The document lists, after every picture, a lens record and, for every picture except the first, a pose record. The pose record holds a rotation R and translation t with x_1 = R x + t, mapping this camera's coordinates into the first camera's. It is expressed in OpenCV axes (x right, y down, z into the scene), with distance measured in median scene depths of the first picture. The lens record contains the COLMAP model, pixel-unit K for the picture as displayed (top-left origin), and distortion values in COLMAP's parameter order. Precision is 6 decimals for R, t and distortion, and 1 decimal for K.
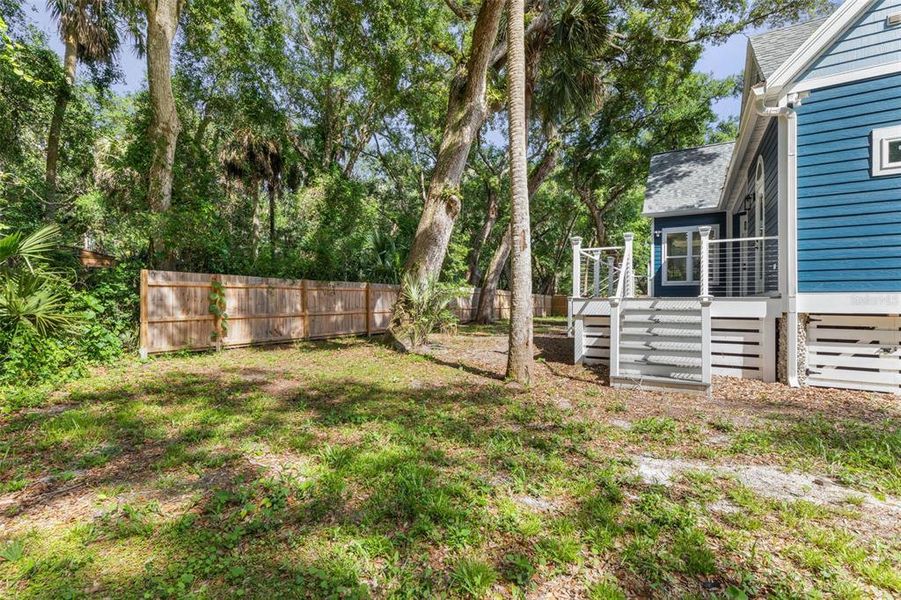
lens RADIAL K [[412.8, 0, 439.3], [0, 412.8, 302.8], [0, 0, 1]] dist [0.001241, 0.000063]
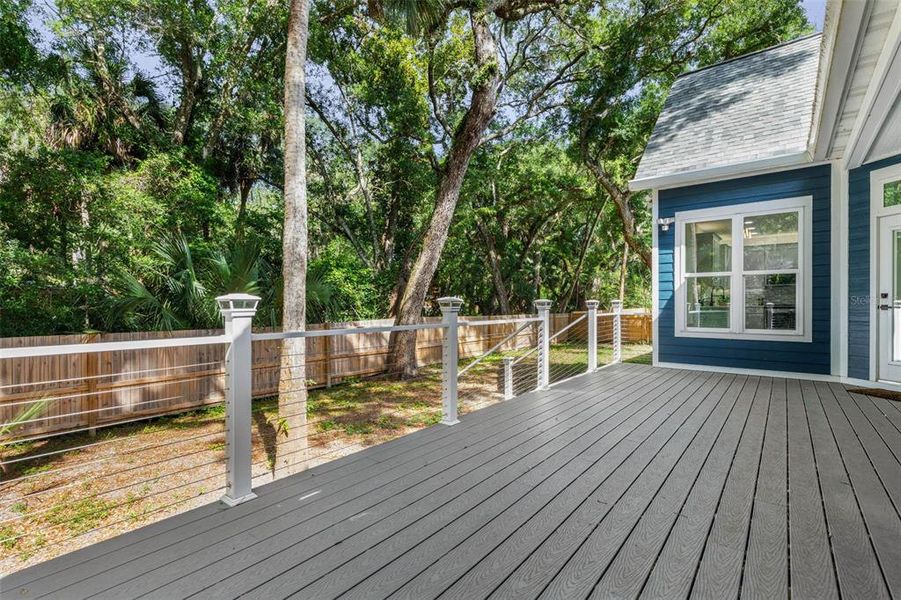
lens RADIAL K [[416.5, 0, 450.5], [0, 416.5, 300.0], [0, 0, 1]] dist [0.002284, 0.000382]
pose [[0.989474, -0.007841, -0.144501, 0.337168], [0.006380, 0.999924, -0.010575, -0.074816], [0.144573, 0.009542, 0.989448, 0.475398]]
